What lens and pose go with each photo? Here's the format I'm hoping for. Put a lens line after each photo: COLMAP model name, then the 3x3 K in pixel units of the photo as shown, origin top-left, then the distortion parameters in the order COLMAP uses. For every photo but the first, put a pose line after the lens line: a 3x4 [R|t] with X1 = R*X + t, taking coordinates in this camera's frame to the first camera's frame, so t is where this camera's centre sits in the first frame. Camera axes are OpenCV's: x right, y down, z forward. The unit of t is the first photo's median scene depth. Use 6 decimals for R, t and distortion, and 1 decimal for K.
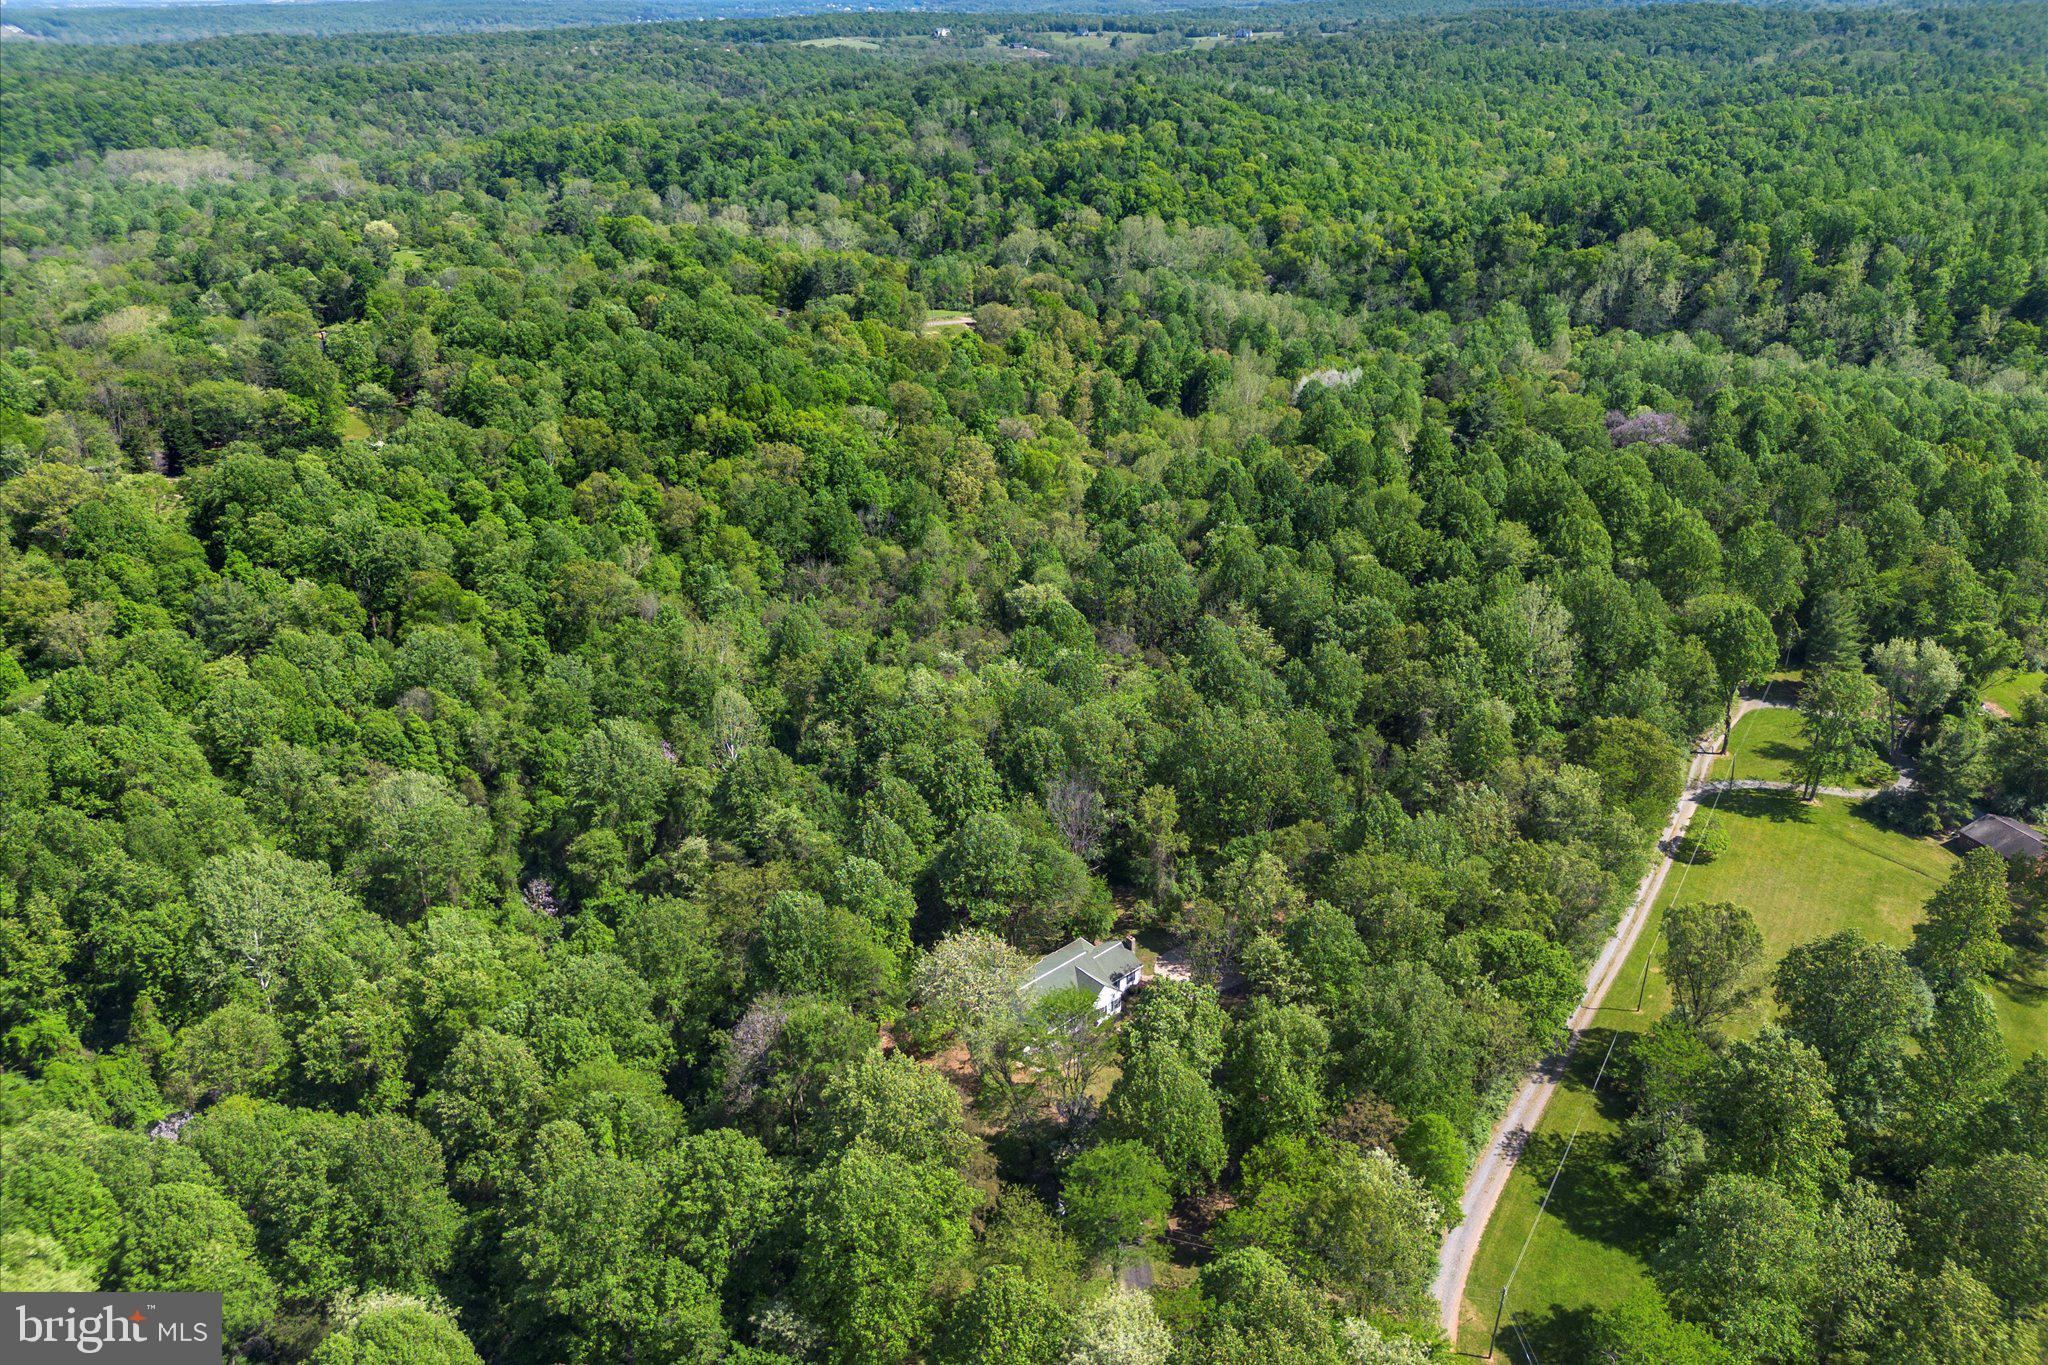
lens RADIAL K [[1422.4, 0, 1024.0], [0, 1422.4, 682.5], [0, 0, 1]] dist [0.051753, -0.001354]
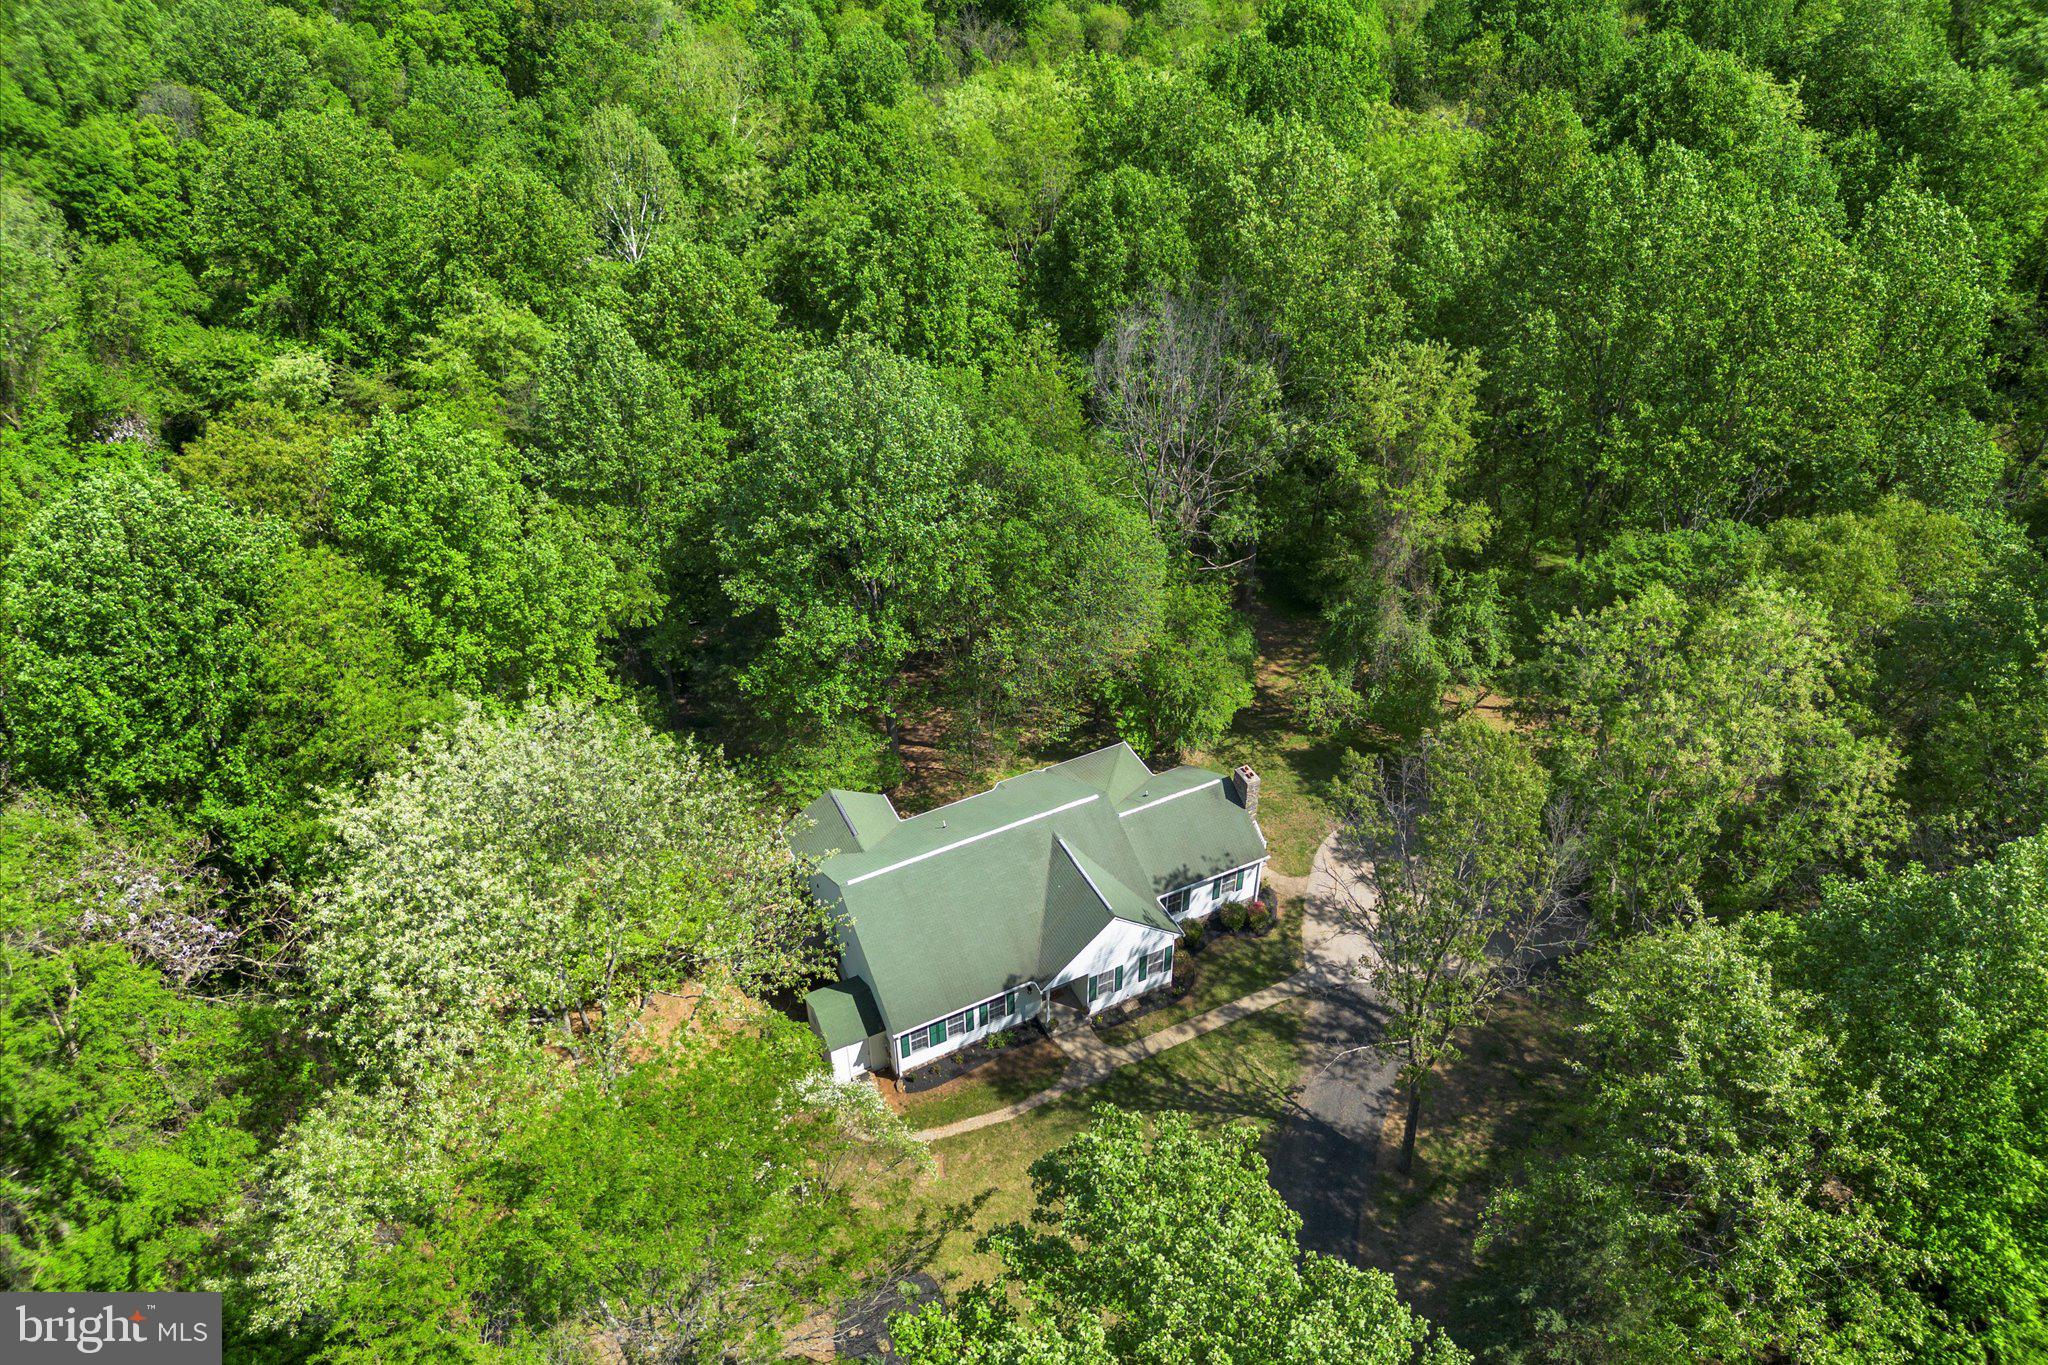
lens RADIAL K [[1422.4, 0, 1024.0], [0, 1422.4, 682.5], [0, 0, 1]] dist [0.051753, -0.001354]
pose [[0.964321, 0.164349, -0.207546, 0.085724], [-0.114727, 0.965961, 0.231855, 0.081307], [0.238586, -0.199772, 0.950351, 0.636676]]
